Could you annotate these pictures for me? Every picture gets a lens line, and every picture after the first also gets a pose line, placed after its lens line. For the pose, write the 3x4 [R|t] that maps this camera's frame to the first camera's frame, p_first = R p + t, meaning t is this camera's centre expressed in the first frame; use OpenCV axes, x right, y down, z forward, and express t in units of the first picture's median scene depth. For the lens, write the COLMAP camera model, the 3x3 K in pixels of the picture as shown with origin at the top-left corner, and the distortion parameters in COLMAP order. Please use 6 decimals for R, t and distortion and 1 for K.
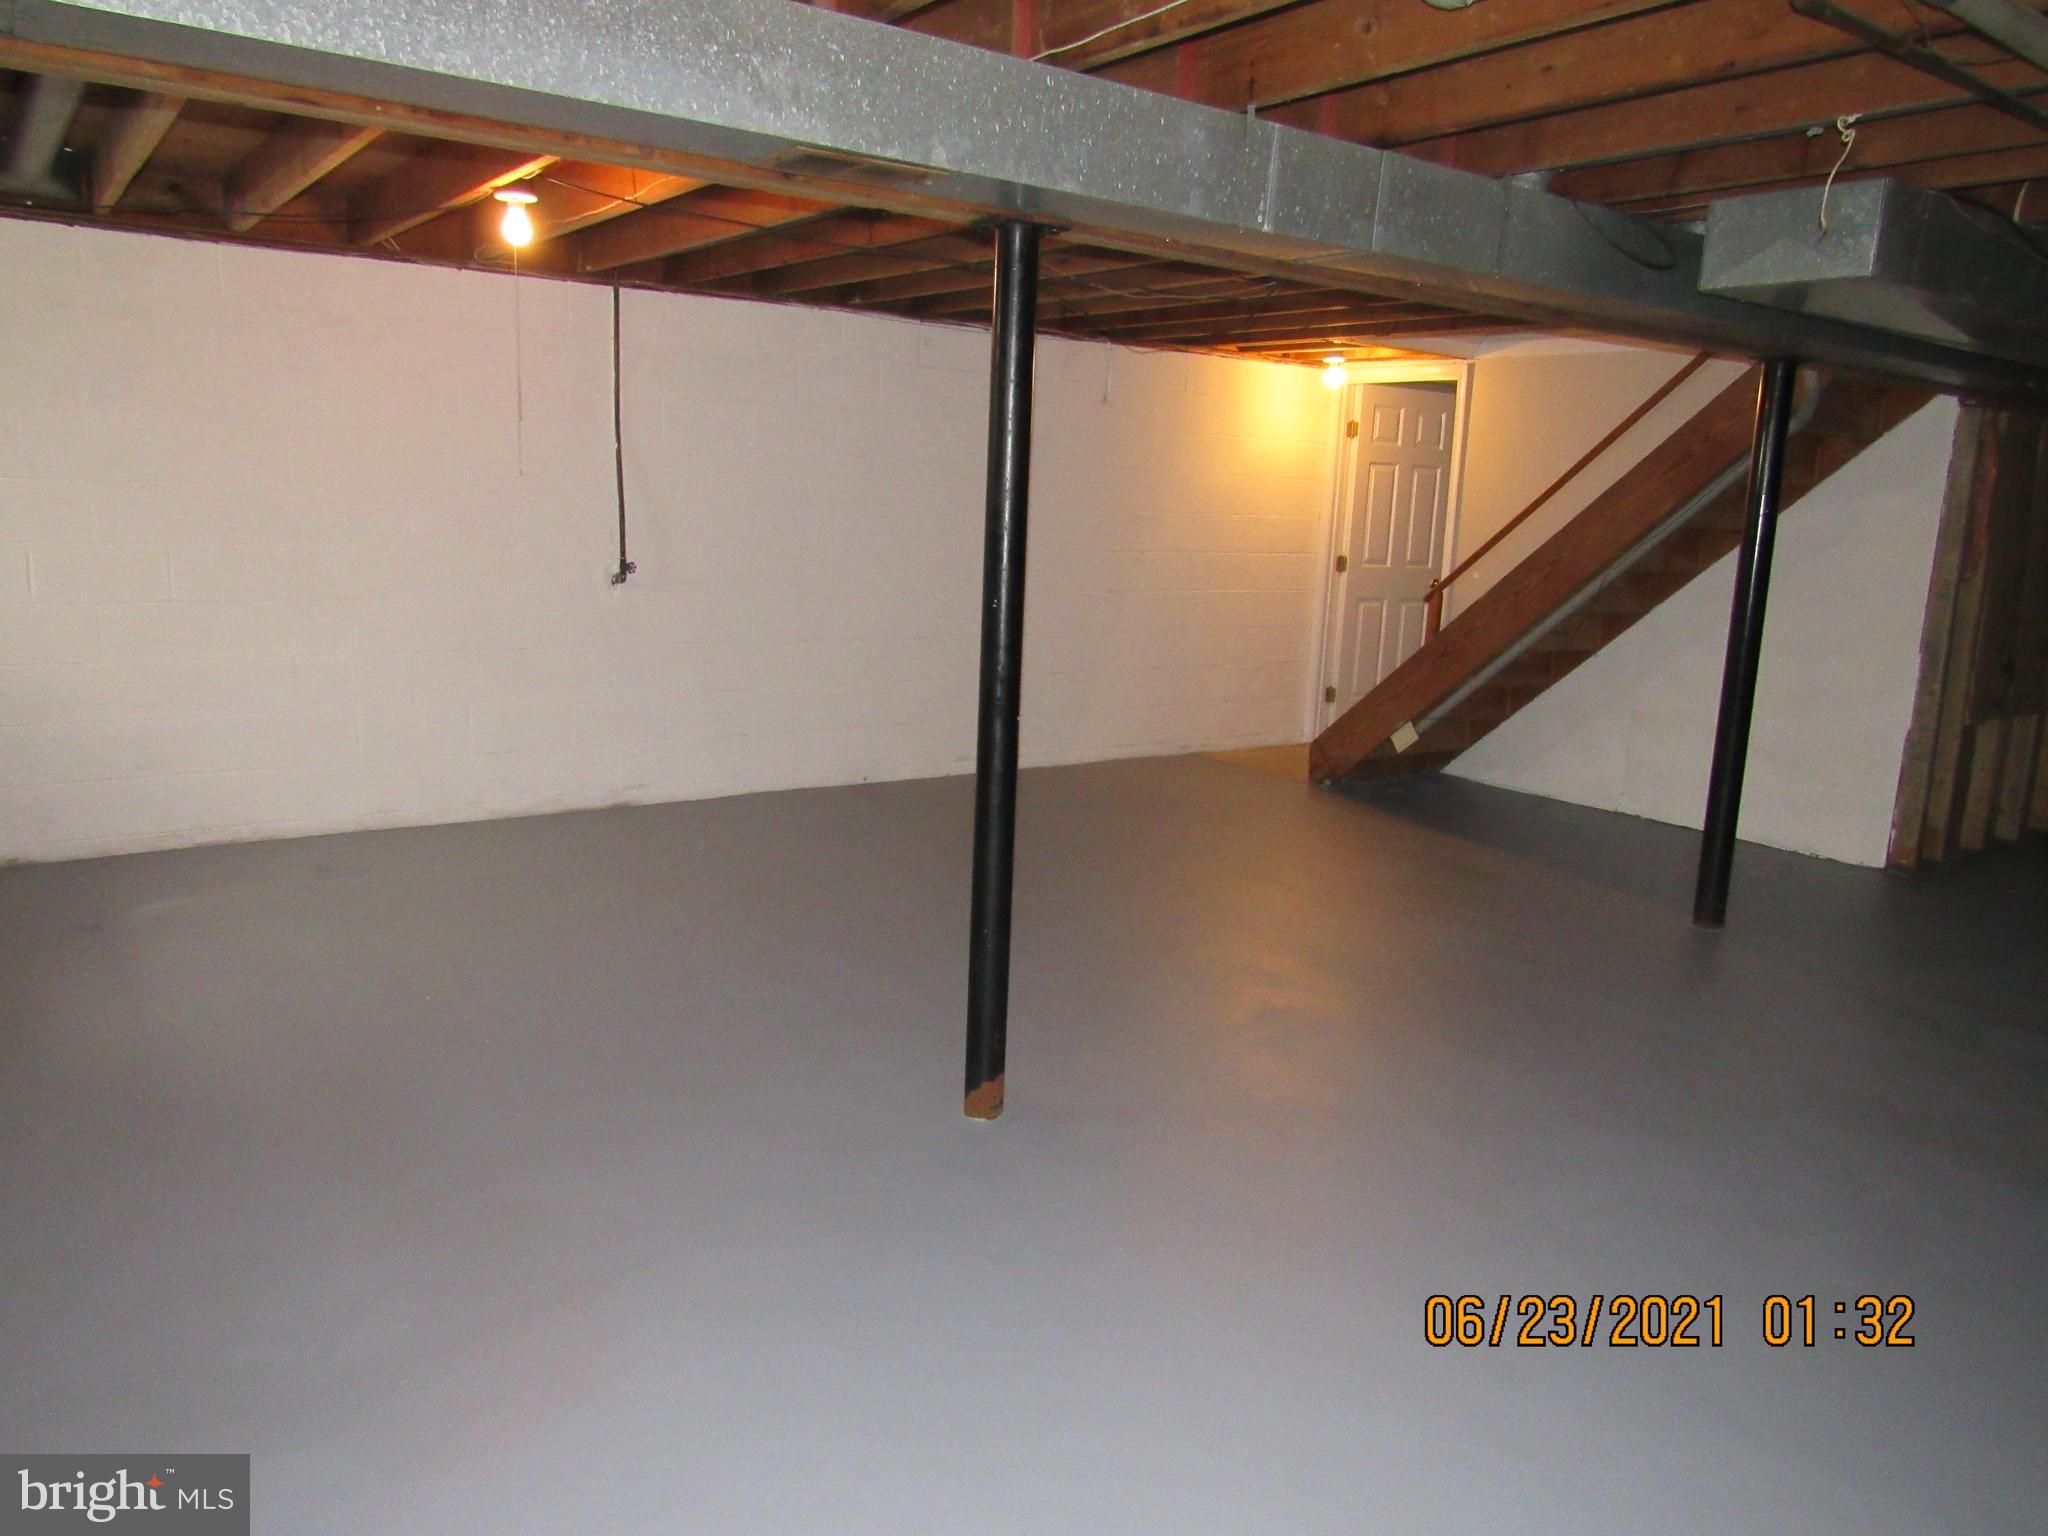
lens RADIAL K [[1470.9, 0, 1019.5], [0, 1470.9, 768.1], [0, 0, 1]] dist [-0.027646, 0.008937]
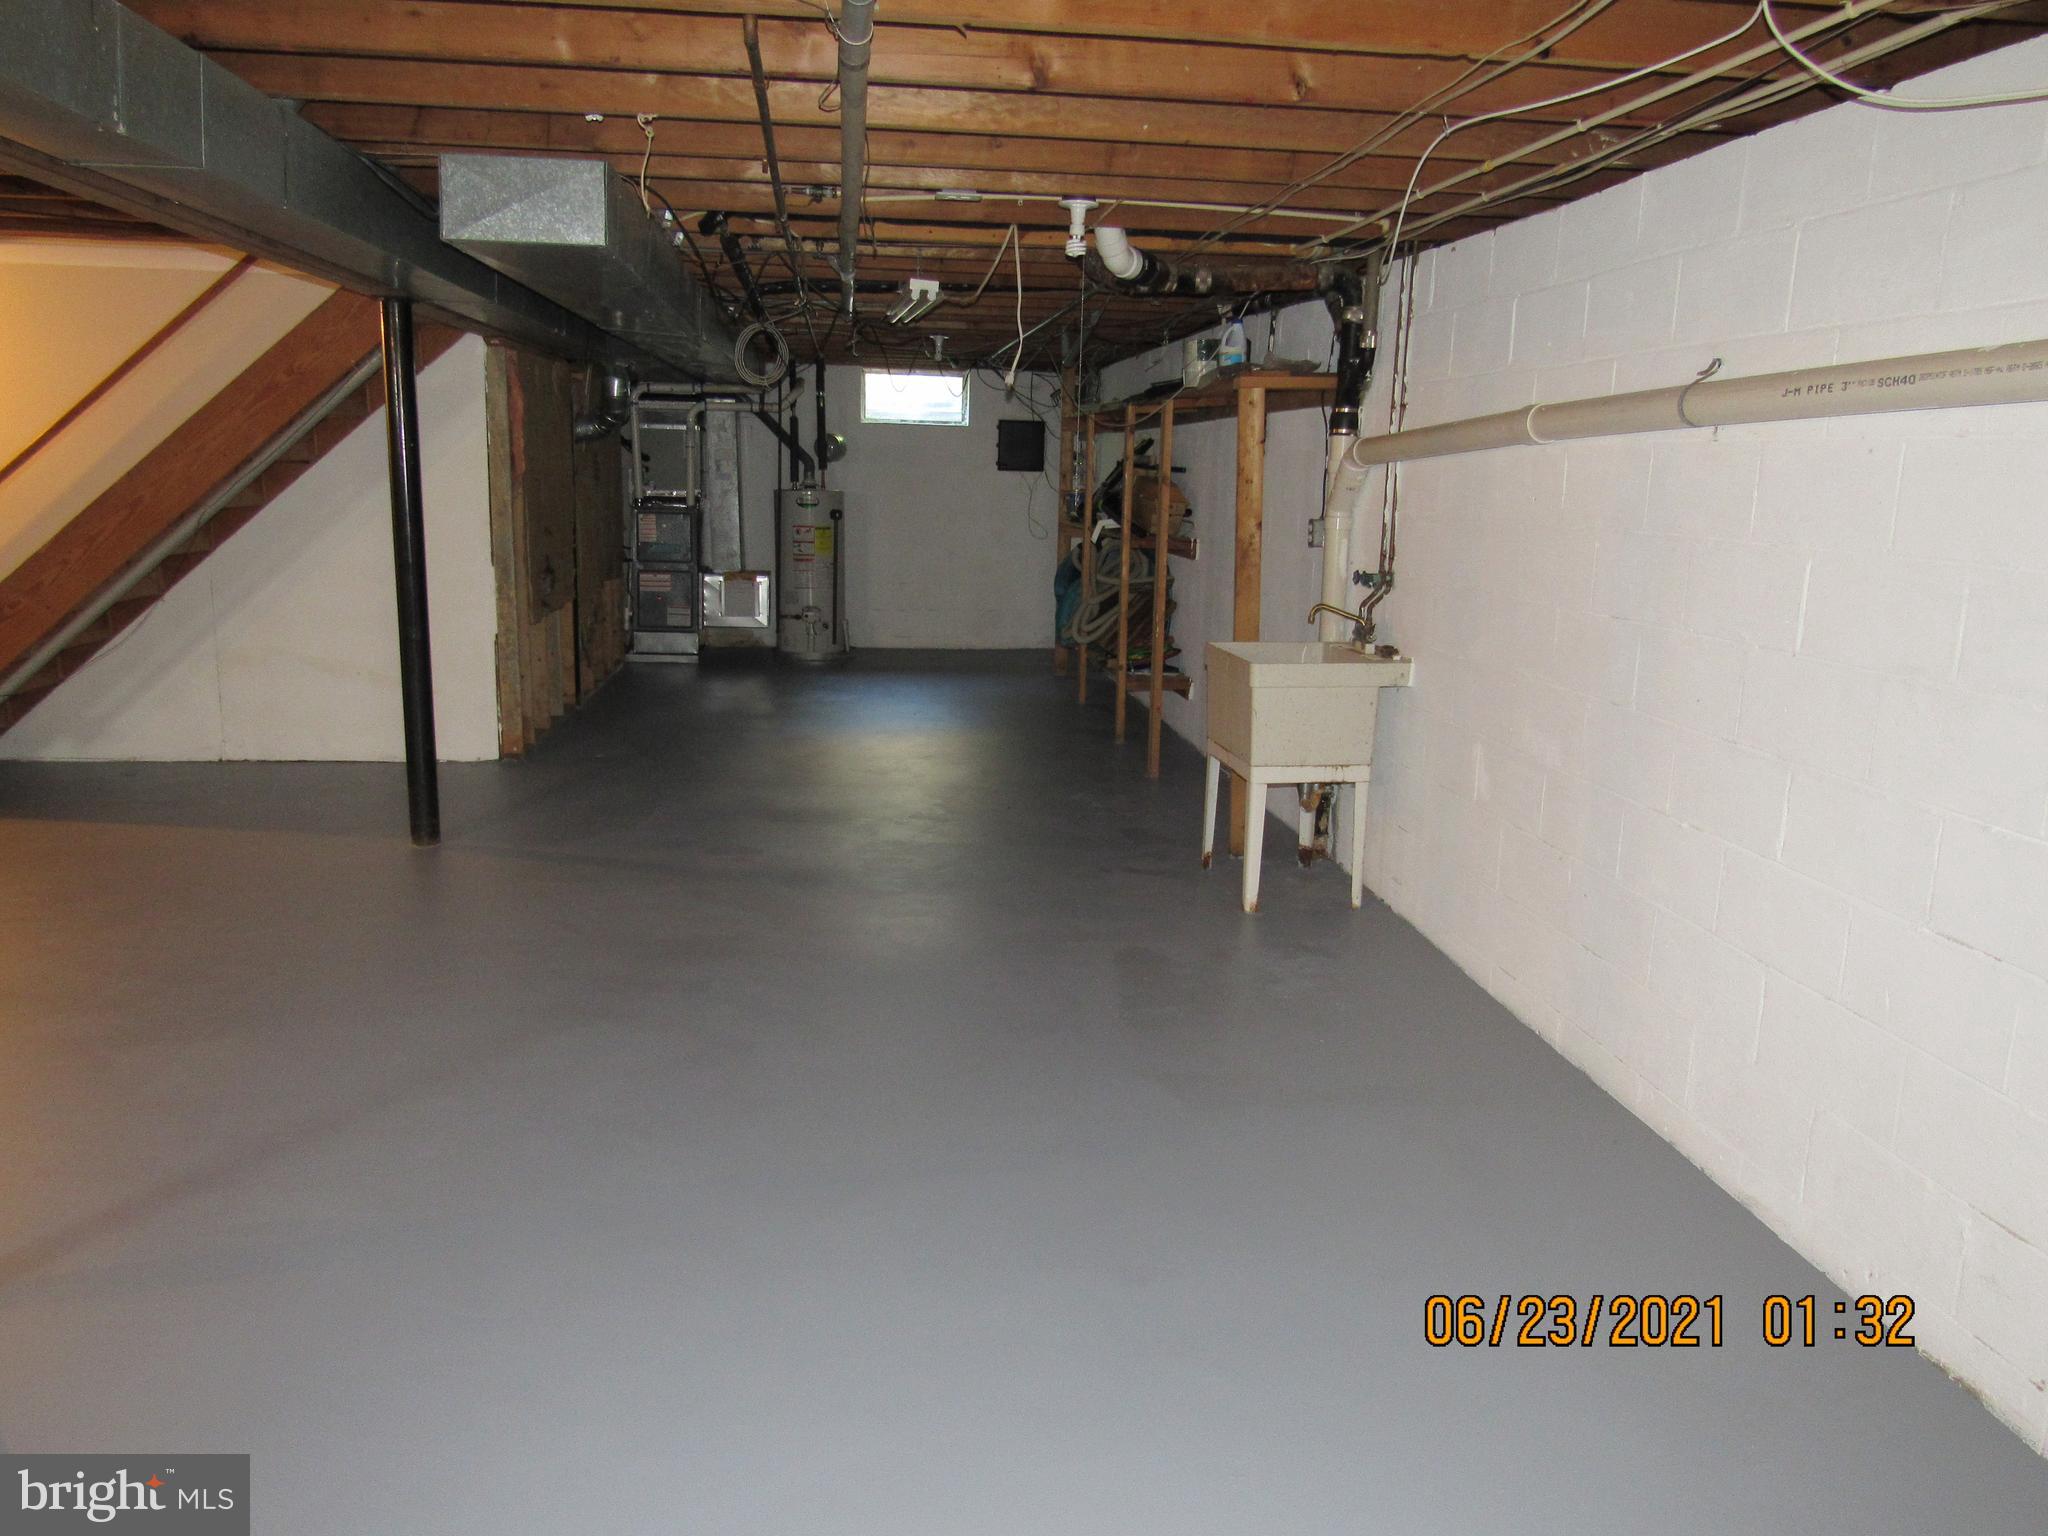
lens RADIAL K [[1470.9, 0, 1018.9], [0, 1470.9, 768.0], [0, 0, 1]] dist [-0.027646, 0.008937]
pose [[0.483644, -0.204048, 0.851148, -0.198945], [0.154053, 0.977110, 0.146708, -0.032117], [-0.861601, 0.060167, 0.504007, 0.094696]]
